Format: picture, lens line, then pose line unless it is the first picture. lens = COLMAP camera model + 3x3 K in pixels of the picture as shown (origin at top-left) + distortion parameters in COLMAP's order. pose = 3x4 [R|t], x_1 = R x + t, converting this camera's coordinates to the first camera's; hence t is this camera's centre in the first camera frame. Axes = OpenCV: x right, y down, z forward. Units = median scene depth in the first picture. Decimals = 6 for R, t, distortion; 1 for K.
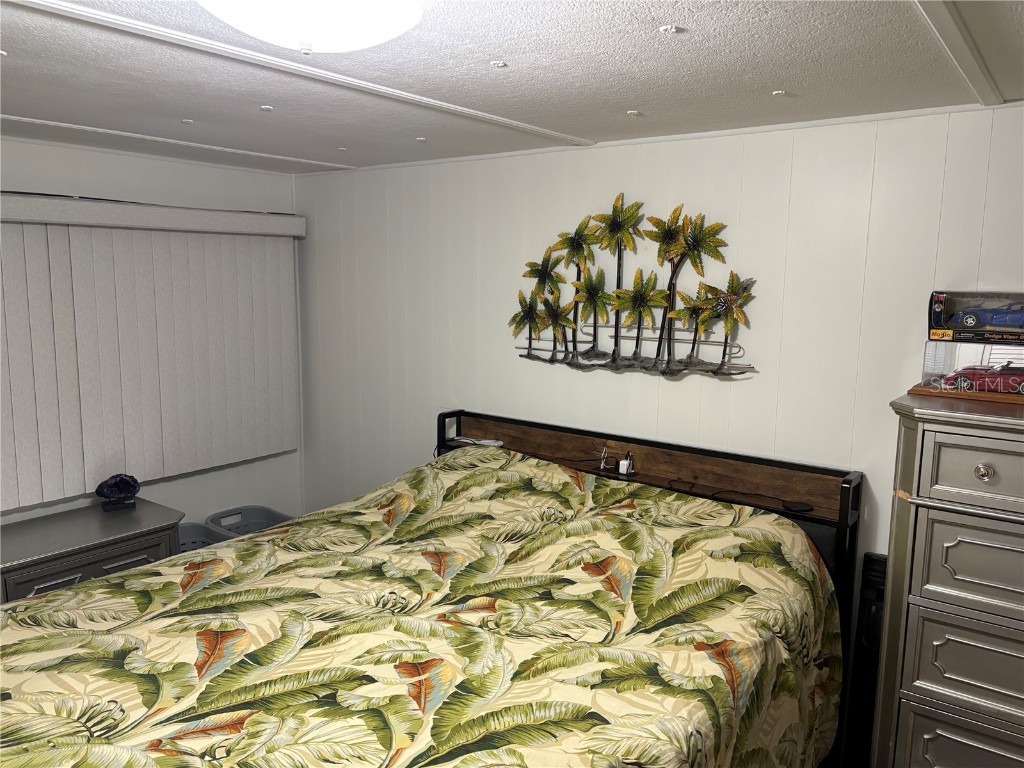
lens RADIAL K [[769.9, 0, 513.6], [0, 769.9, 380.8], [0, 0, 1]] dist [0.048493, -0.050177]
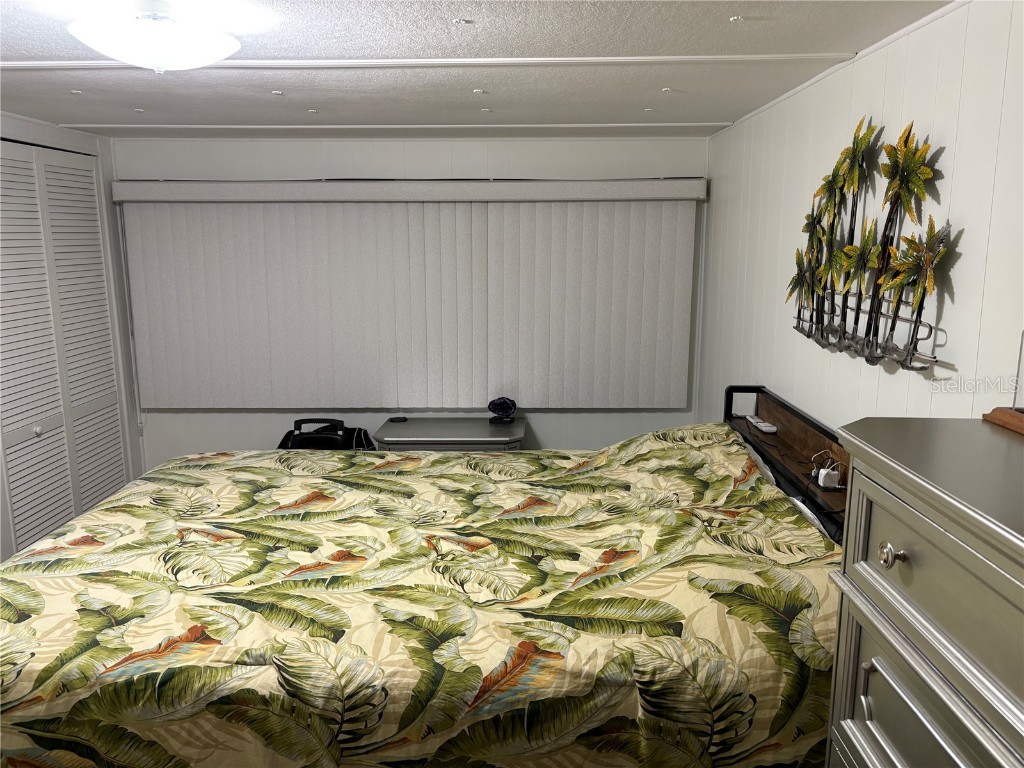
lens RADIAL K [[769.9, 0, 513.6], [0, 769.9, 380.8], [0, 0, 1]] dist [0.048493, -0.050177]
pose [[0.590818, 0.131243, -0.796059, 0.784264], [-0.102632, 0.990891, 0.087193, -0.027814], [0.800250, 0.030186, 0.598906, 0.392681]]
